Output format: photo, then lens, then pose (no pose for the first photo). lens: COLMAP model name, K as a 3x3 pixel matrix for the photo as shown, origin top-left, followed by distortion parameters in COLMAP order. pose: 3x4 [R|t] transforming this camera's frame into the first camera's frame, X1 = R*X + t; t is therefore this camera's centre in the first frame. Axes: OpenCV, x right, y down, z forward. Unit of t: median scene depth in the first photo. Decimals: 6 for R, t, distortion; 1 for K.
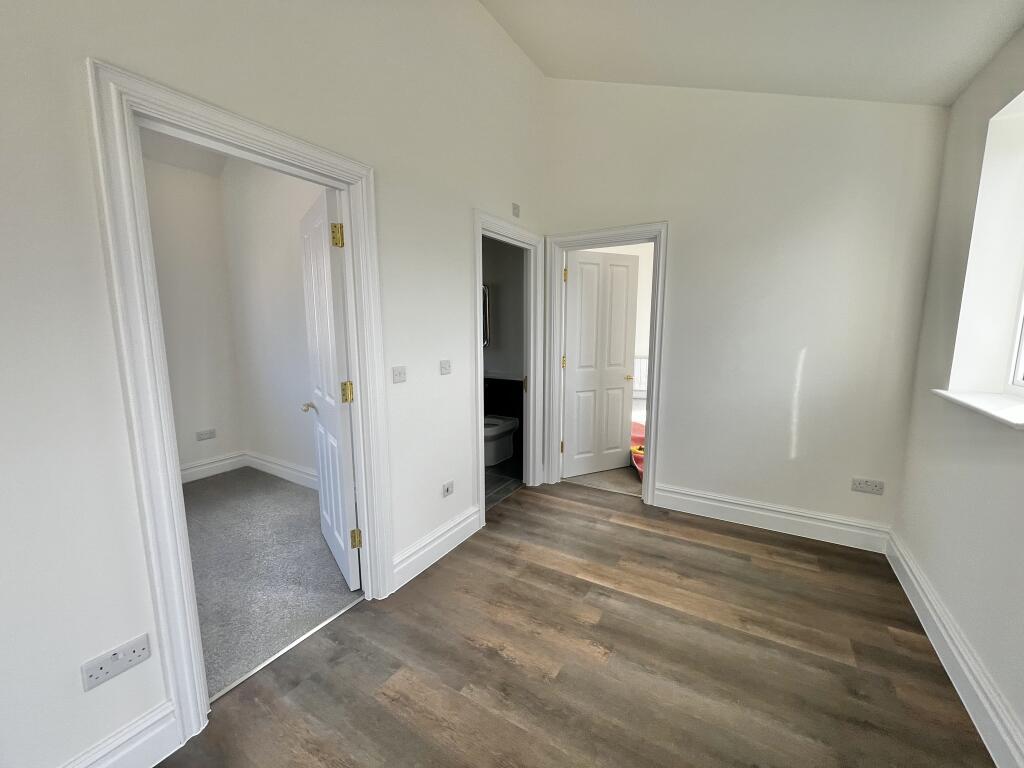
lens RADIAL K [[416.5, 0, 506.5], [0, 416.5, 389.0], [0, 0, 1]] dist [-0.001817, -0.000314]
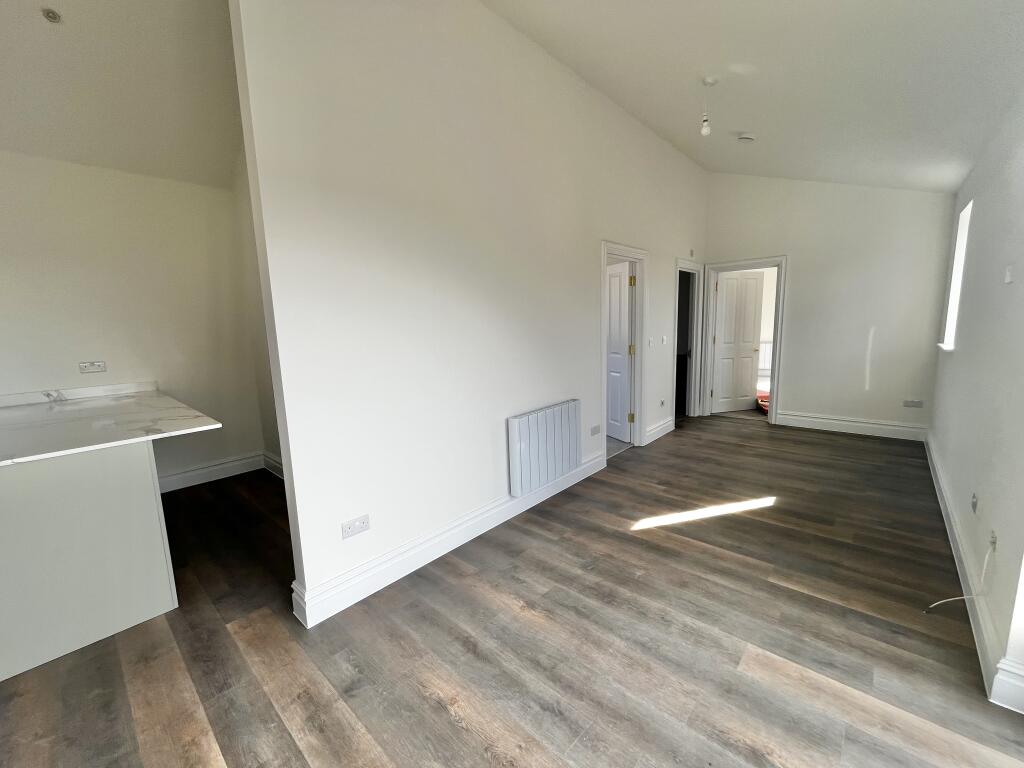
lens RADIAL K [[416.5, 0, 509.4], [0, 416.5, 385.3], [0, 0, 1]] dist [-0.001817, -0.000314]
pose [[0.981933, 0.001507, -0.189223, -0.406927], [-0.000981, 0.999995, 0.002871, 0.129578], [0.189227, -0.002634, 0.981930, -0.895350]]
